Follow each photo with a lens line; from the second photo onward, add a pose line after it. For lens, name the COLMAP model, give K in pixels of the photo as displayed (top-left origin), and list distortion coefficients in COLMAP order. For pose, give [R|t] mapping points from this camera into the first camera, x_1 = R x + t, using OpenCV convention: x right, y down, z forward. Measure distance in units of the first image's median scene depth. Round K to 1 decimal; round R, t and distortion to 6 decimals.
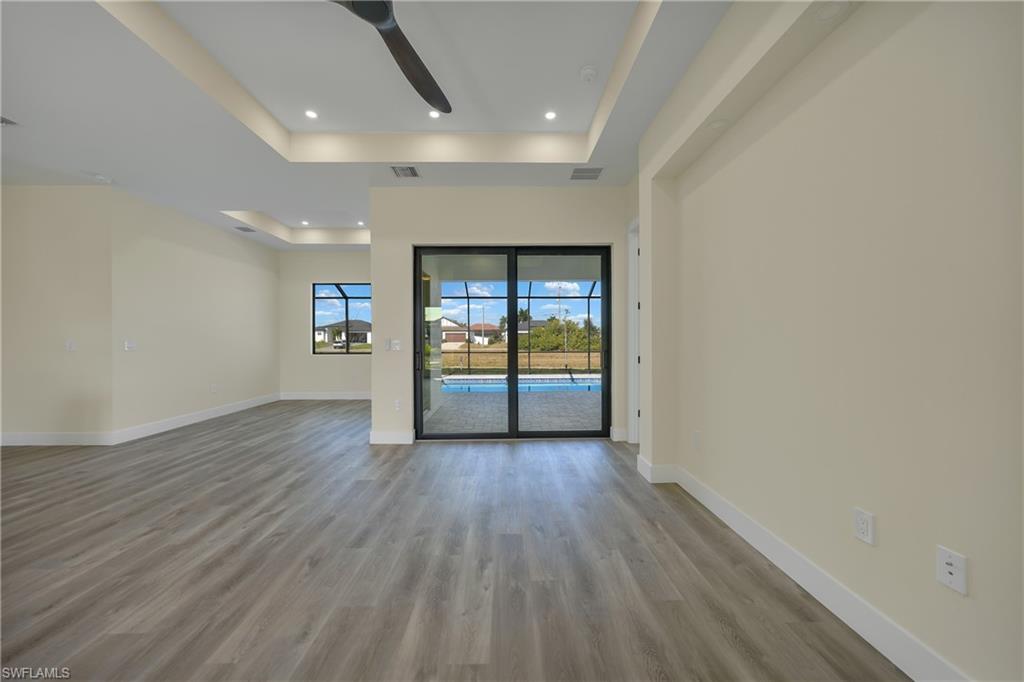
lens RADIAL K [[367.0, 0, 512.0], [0, 367.0, 341.0], [0, 0, 1]] dist [-0.000077, 0.000156]
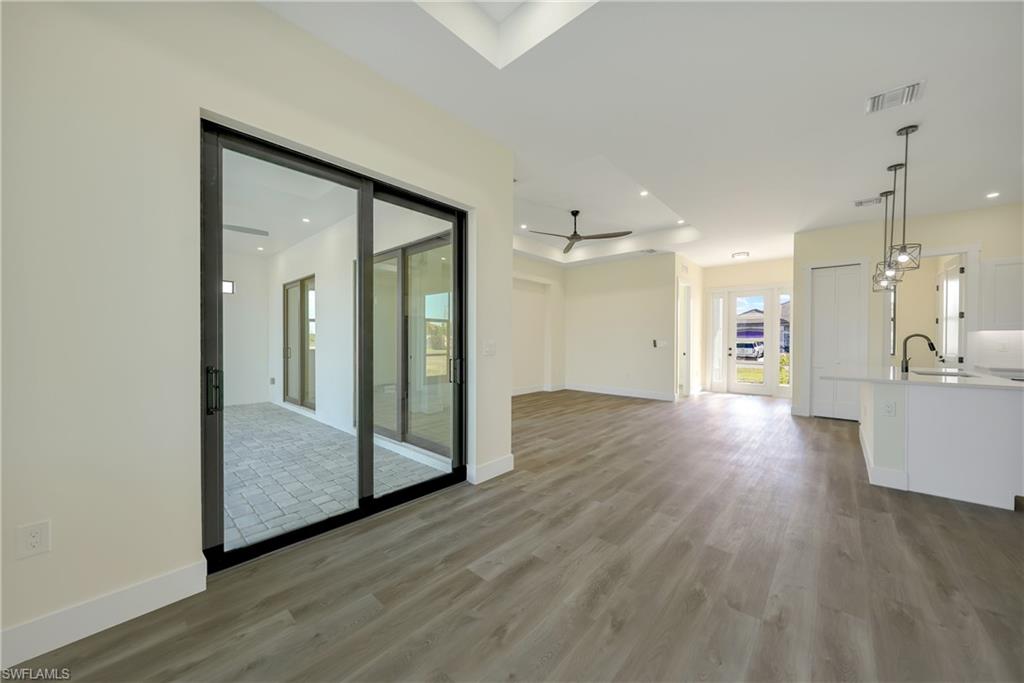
lens RADIAL K [[367.0, 0, 512.0], [0, 367.0, 341.5], [0, 0, 1]] dist [-0.000077, 0.000156]
pose [[-0.728733, -0.000374, 0.684798, -0.925742], [0.004615, 0.999974, 0.005457, -0.005964], [-0.684782, 0.007137, -0.728713, 1.568724]]
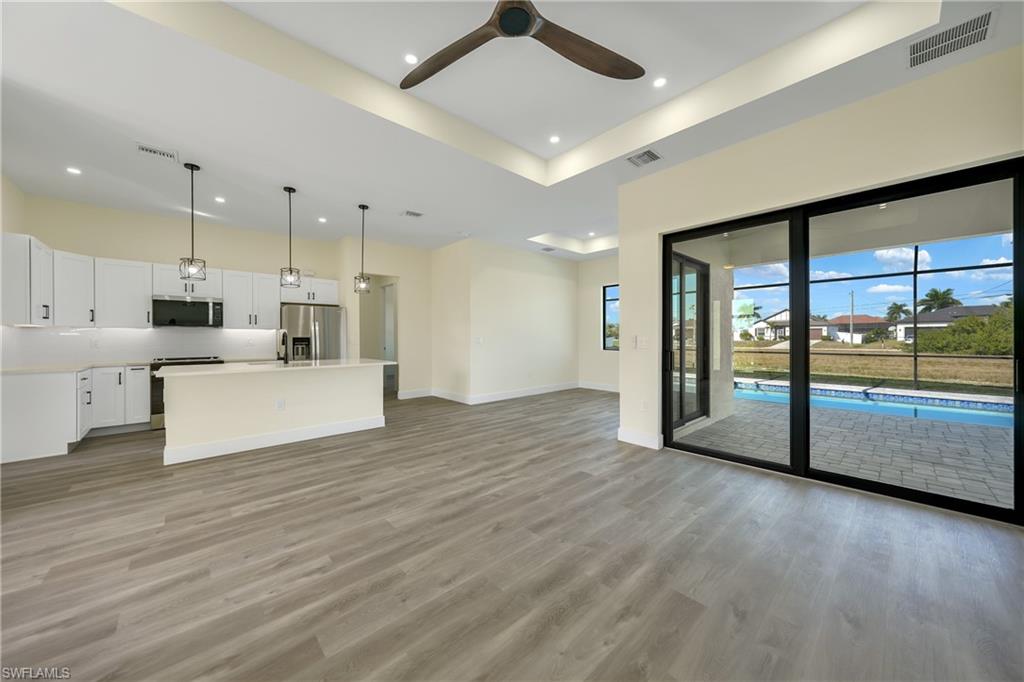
lens RADIAL K [[358.1, 0, 515.4], [0, 358.1, 339.4], [0, 0, 1]] dist [-0.001347, 0.000101]
pose [[0.665393, 0.006975, -0.746461, 0.159096], [-0.003644, 0.999975, 0.006096, -0.002542], [0.746484, -0.001336, 0.665401, 0.132024]]
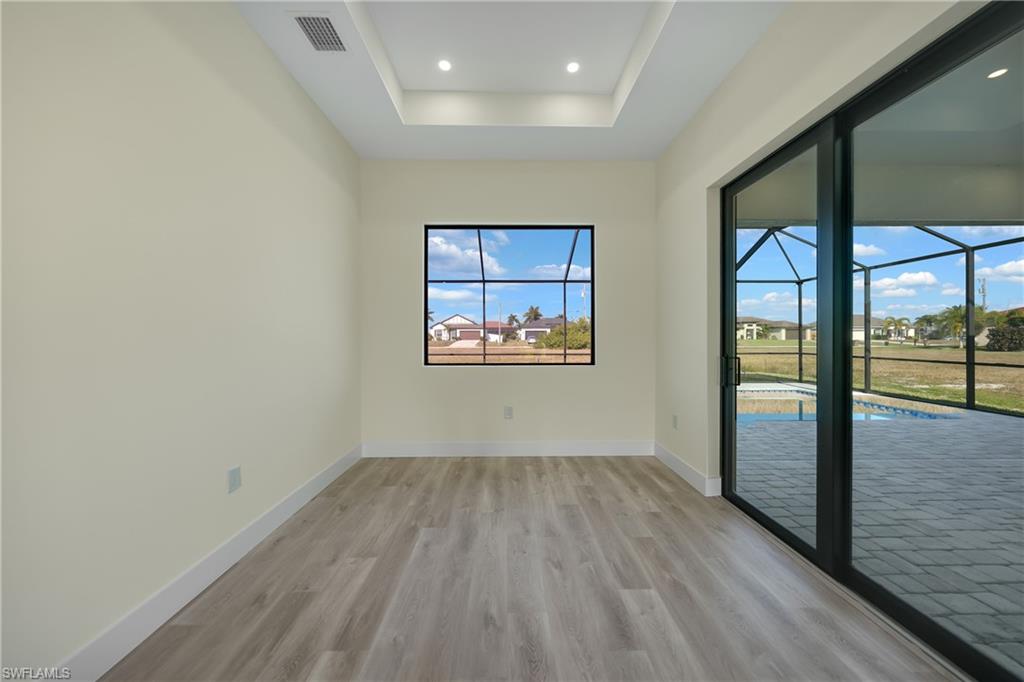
lens RADIAL K [[357.7, 0, 509.0], [0, 357.7, 338.3], [0, 0, 1]] dist [-0.002086, 0.000126]
pose [[0.999919, 0.002070, -0.012580, -0.727851], [-0.002091, 0.999996, -0.001656, 0.000072], [0.012577, 0.001682, 0.999919, 0.877594]]
